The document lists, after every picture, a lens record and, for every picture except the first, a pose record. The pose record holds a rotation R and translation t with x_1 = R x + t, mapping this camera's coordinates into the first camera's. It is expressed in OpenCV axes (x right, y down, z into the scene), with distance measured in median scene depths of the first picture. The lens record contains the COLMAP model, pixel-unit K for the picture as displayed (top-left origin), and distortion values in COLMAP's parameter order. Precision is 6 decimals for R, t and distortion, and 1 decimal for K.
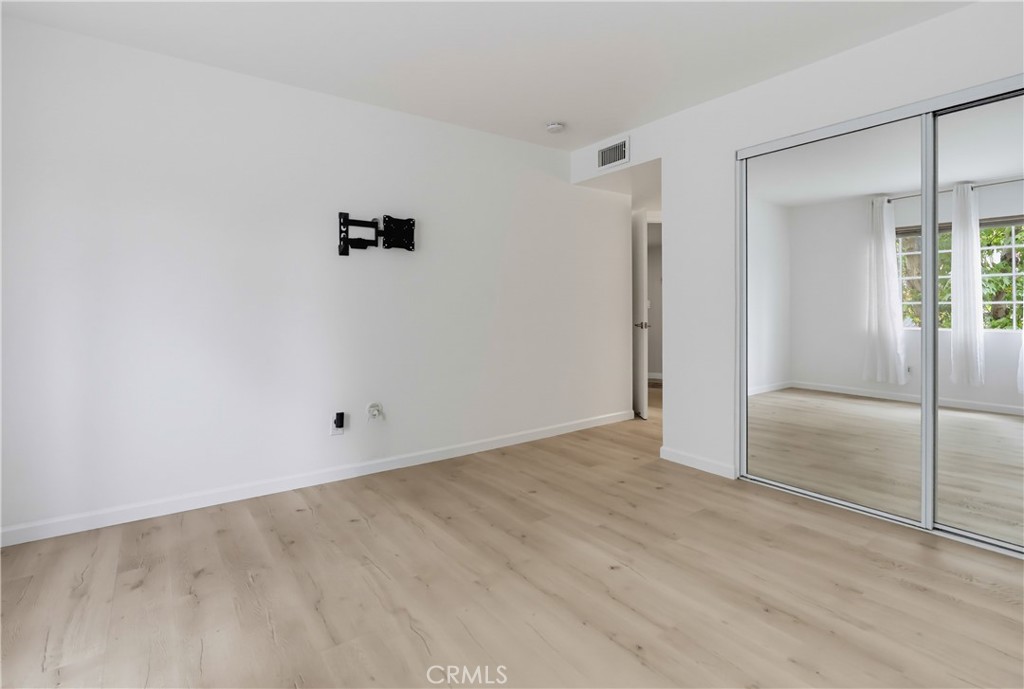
lens RADIAL K [[490.2, 0, 496.1], [0, 490.2, 307.2], [0, 0, 1]] dist [-0.000311, -0.000020]
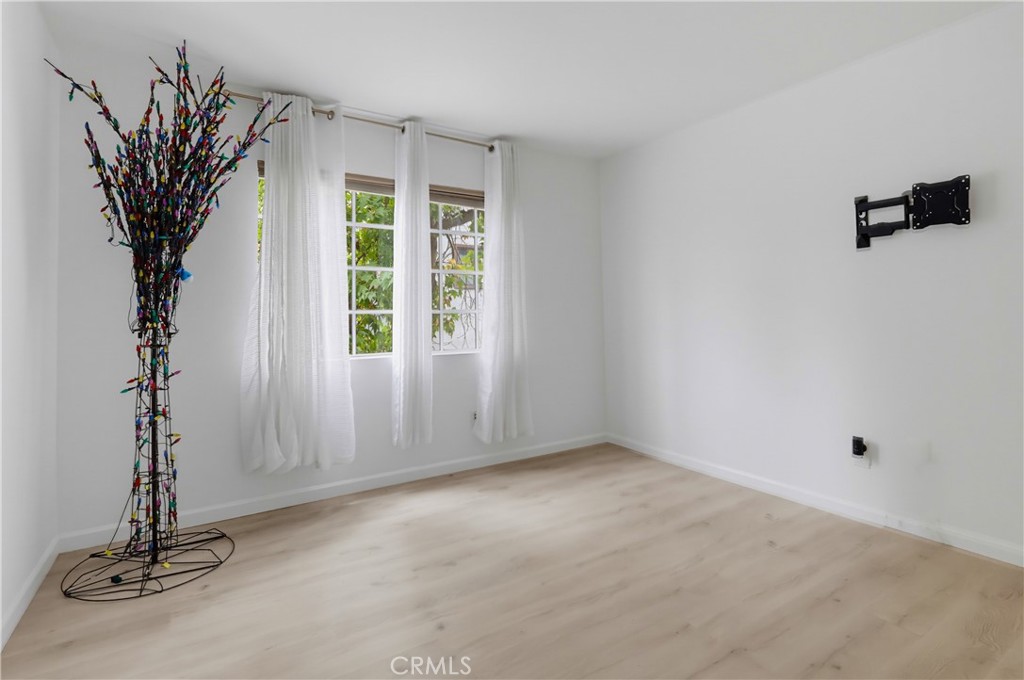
lens RADIAL K [[500.2, 0, 511.7], [0, 500.2, 288.6], [0, 0, 1]] dist [0.000289, 0.000135]
pose [[-0.026067, -0.051551, -0.998330, 0.604842], [0.016899, 0.998504, -0.052001, -0.003732], [0.999517, -0.018226, -0.025157, 0.477375]]
